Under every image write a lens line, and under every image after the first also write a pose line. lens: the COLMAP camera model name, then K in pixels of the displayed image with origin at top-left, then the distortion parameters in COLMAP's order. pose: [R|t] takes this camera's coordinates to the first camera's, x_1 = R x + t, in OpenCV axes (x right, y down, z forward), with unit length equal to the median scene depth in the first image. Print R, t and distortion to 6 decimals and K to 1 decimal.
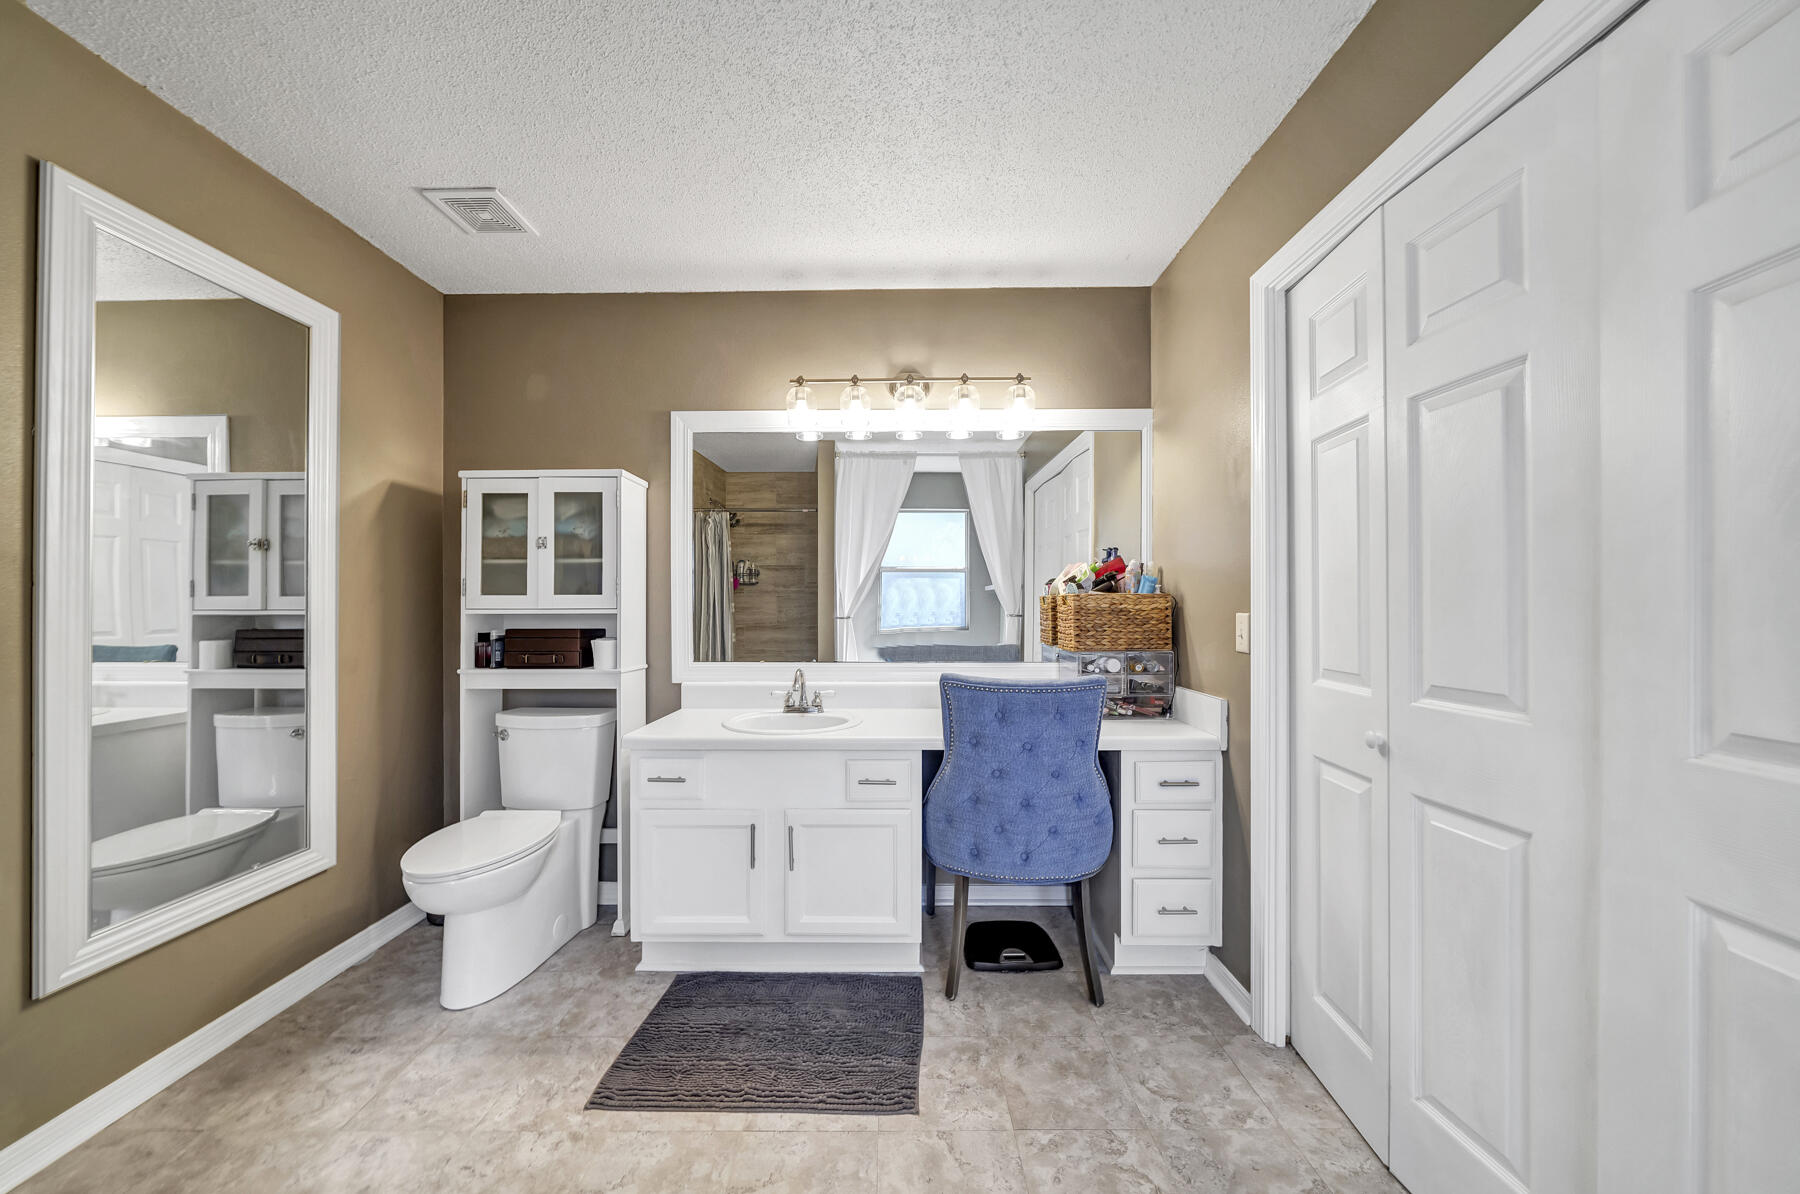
lens RADIAL K [[629.5, 0, 895.4], [0, 629.5, 608.3], [0, 0, 1]] dist [-0.001845, -0.000123]
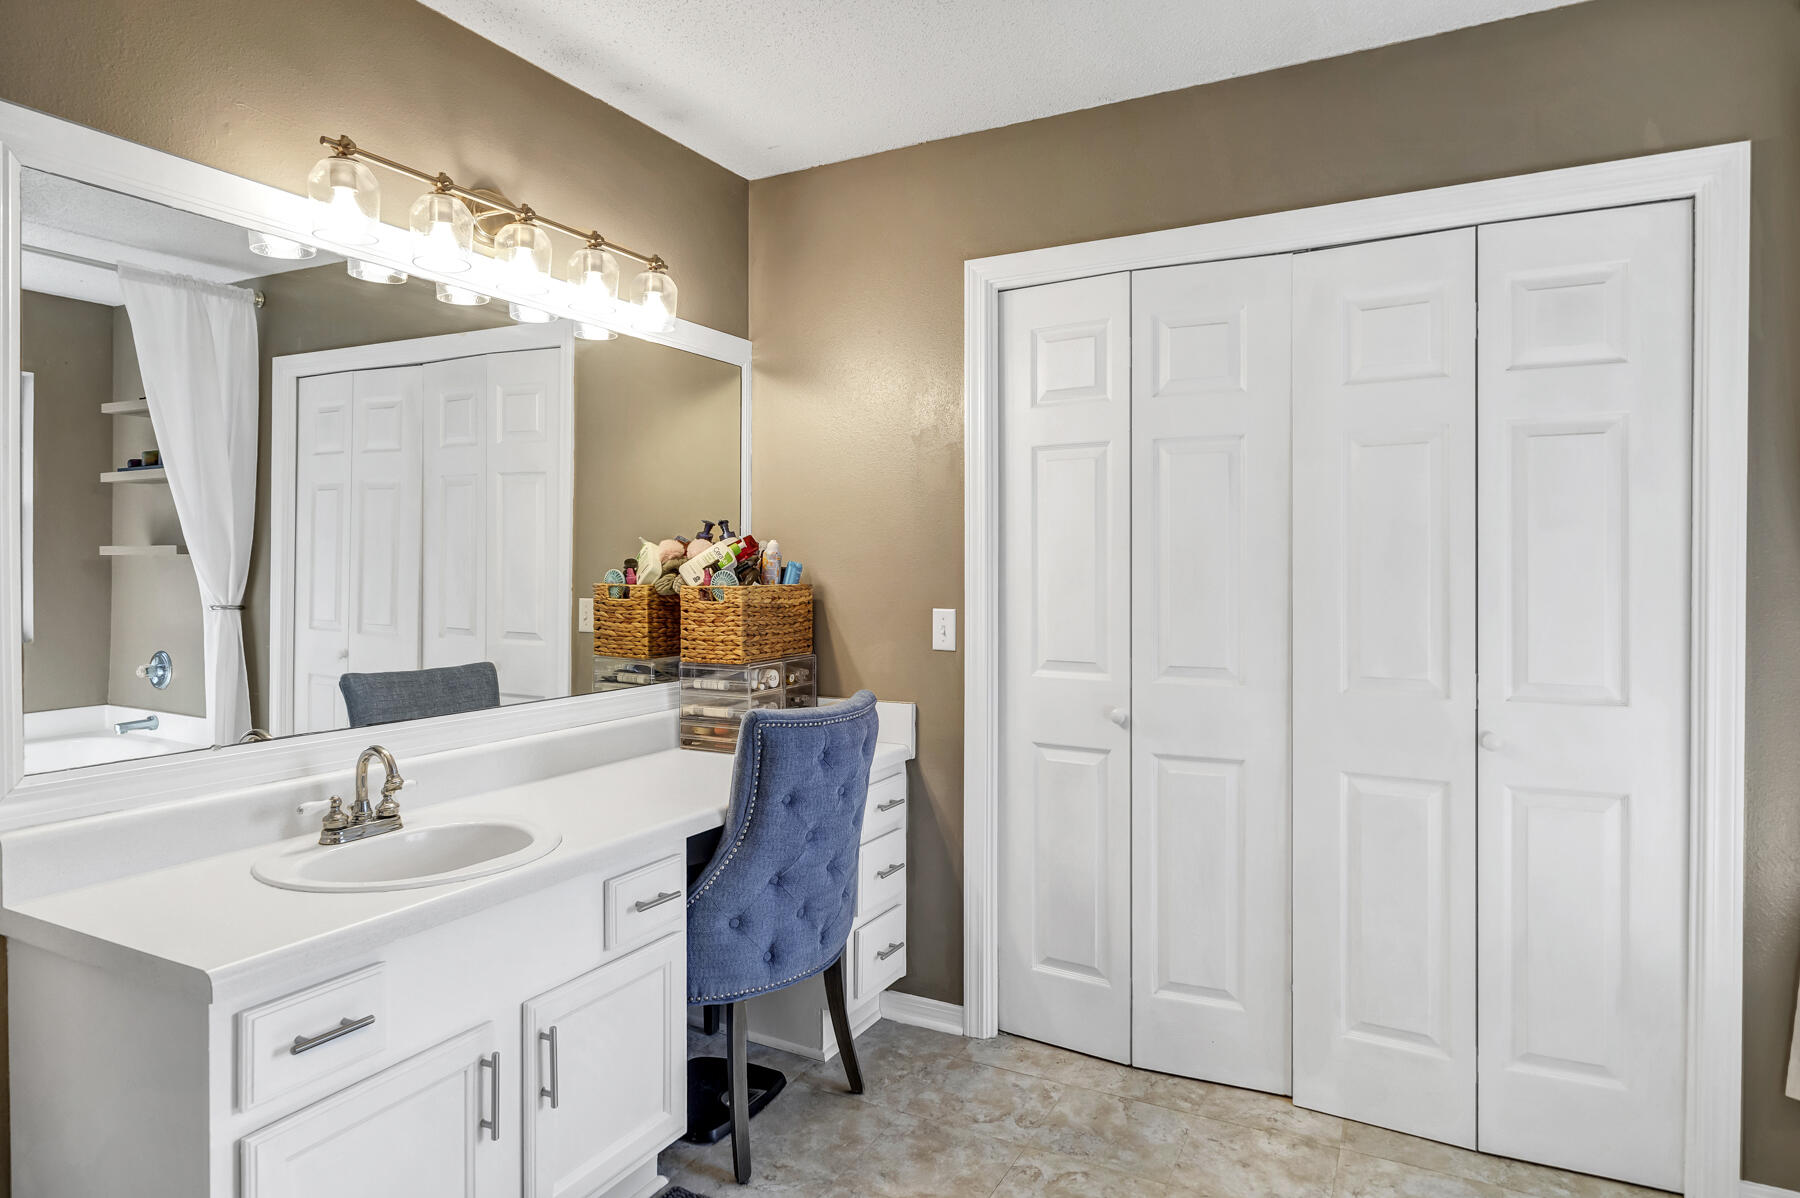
lens RADIAL K [[1049.1, 0, 899.7], [0, 1049.1, 583.4], [0, 0, 1]] dist [0.010436, 0.001409]
pose [[0.460463, -0.013207, 0.887581, -0.891744], [0.001696, 0.999901, 0.013999, -0.053617], [-0.887677, -0.004941, 0.460440, 0.336826]]
